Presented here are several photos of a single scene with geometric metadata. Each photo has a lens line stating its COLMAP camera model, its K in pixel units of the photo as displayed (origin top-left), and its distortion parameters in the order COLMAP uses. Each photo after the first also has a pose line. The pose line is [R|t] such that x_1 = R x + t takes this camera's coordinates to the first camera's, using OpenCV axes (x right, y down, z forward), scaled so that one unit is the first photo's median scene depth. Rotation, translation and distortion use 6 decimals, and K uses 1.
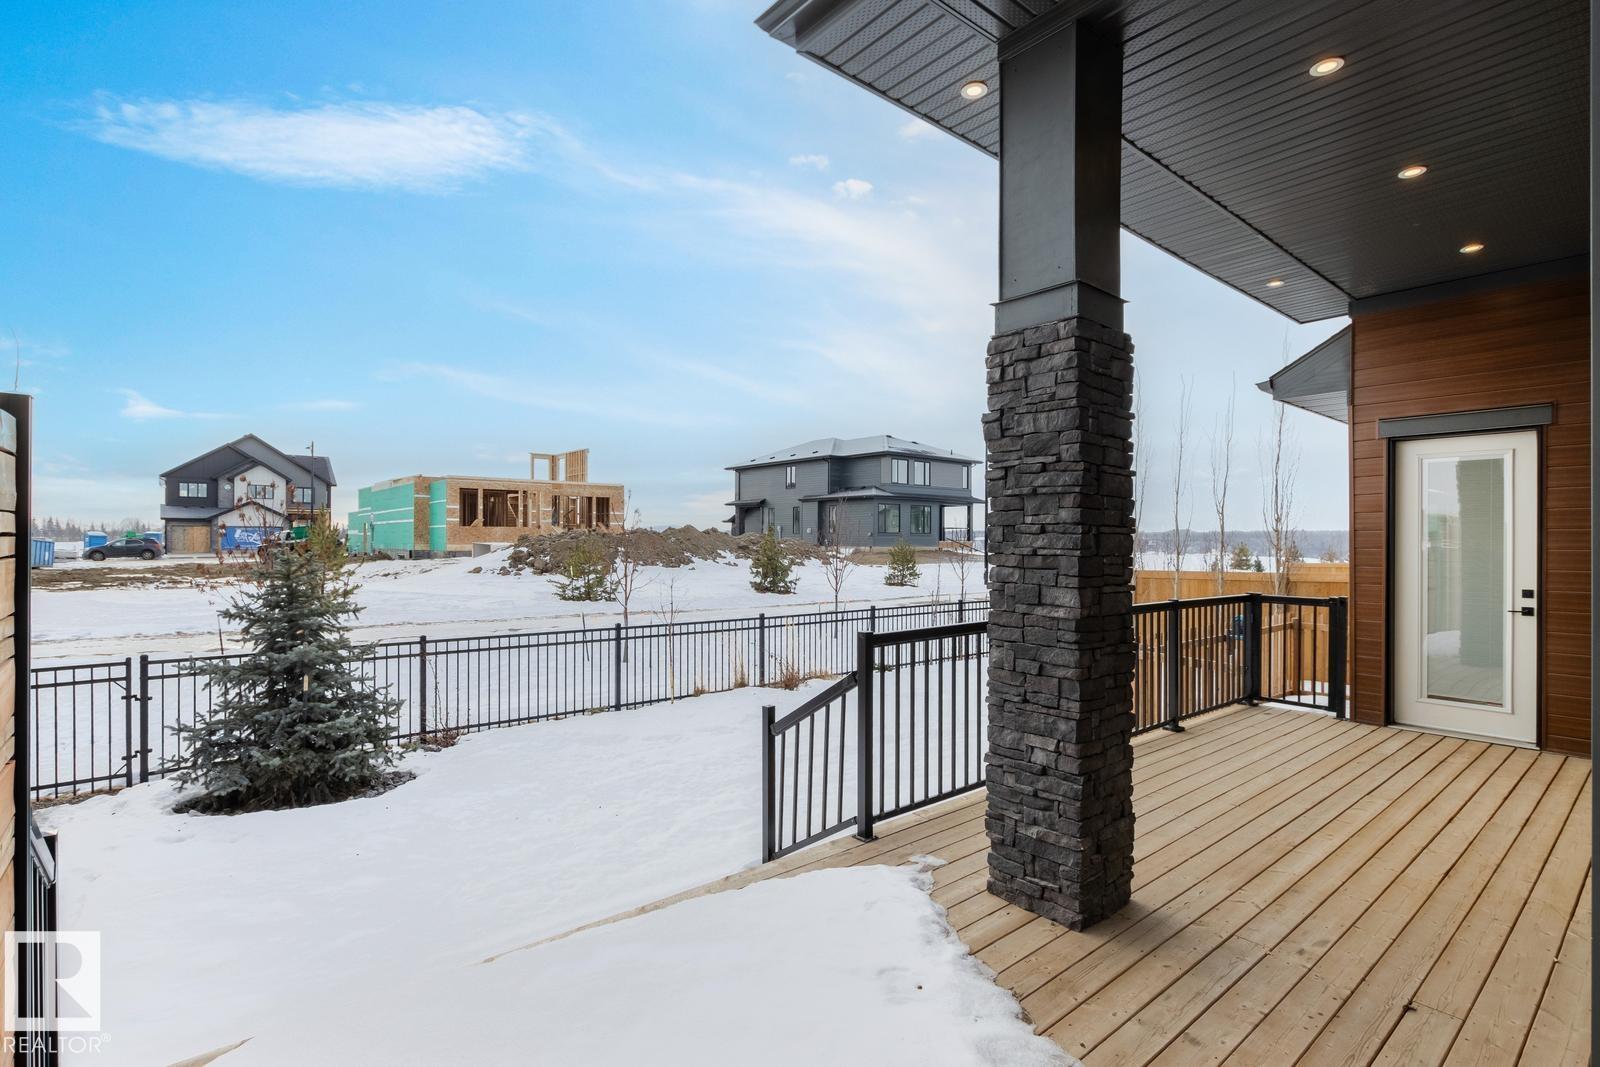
lens RADIAL K [[756.2, 0, 811.6], [0, 756.2, 538.2], [0, 0, 1]] dist [0.009324, -0.004260]
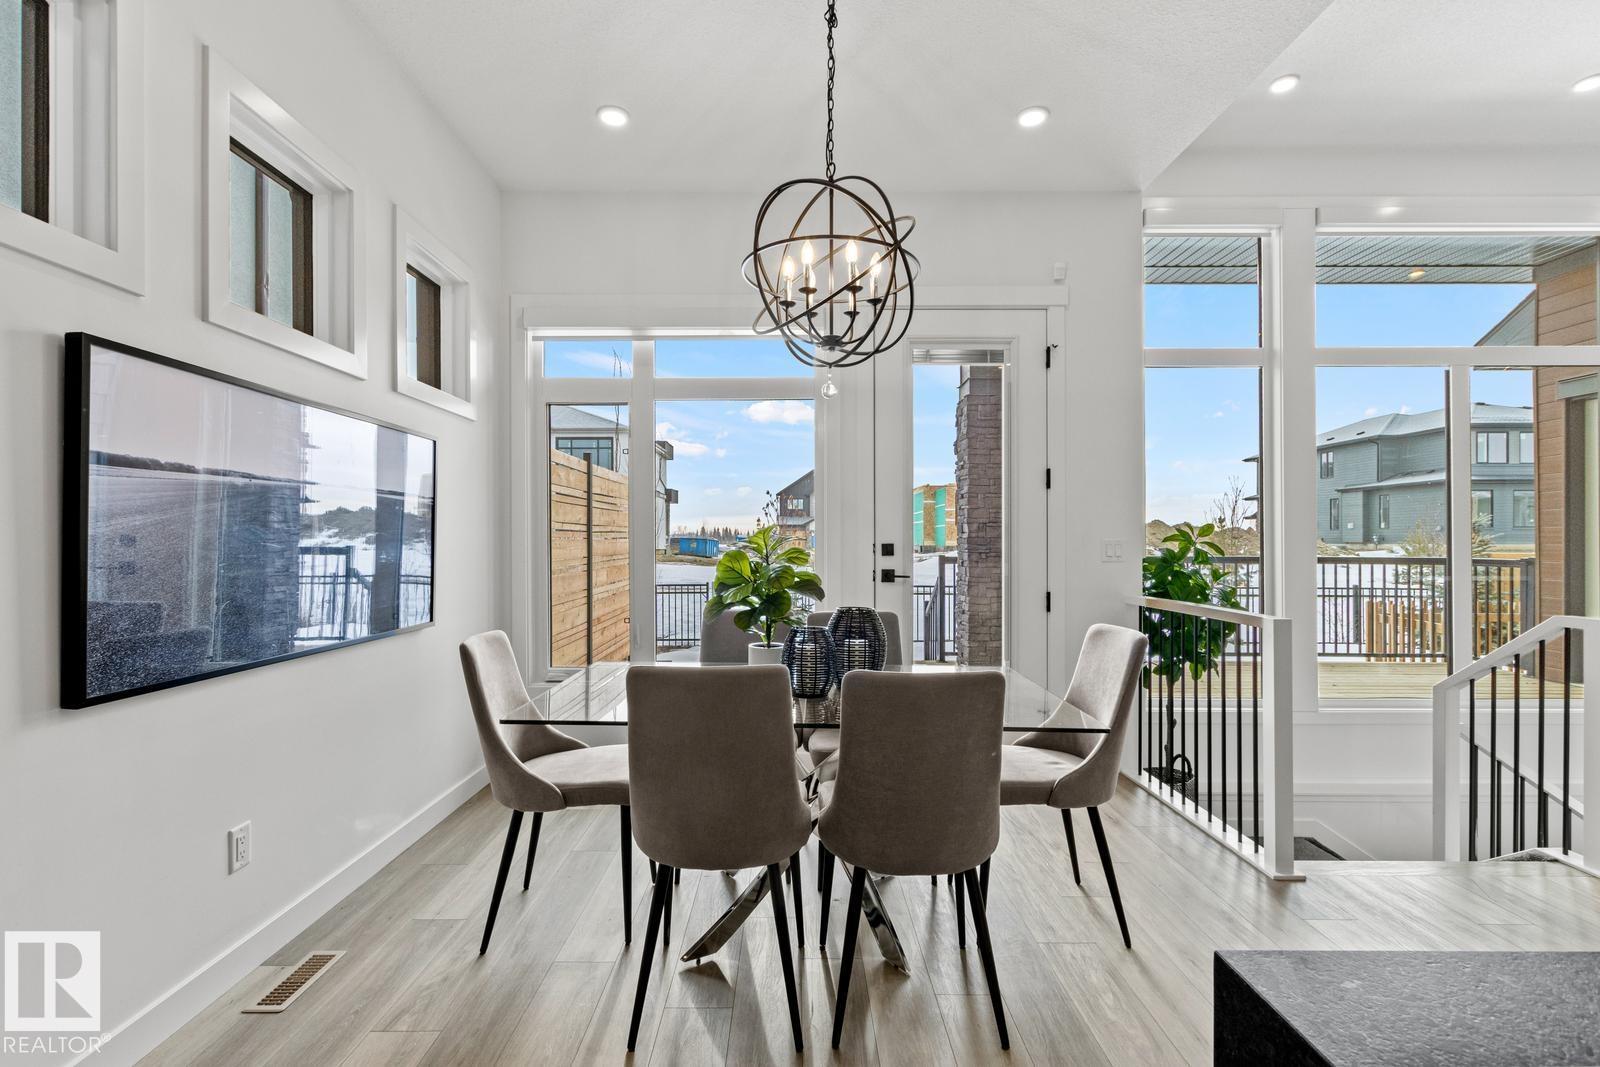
lens RADIAL K [[756.2, 0, 797.2], [0, 756.2, 527.0], [0, 0, 1]] dist [0.009324, -0.004260]
pose [[0.767126, -0.016175, -0.641292, 0.109329], [0.004111, 0.999786, -0.020299, 0.009751], [0.641483, 0.012935, 0.767028, -0.074647]]
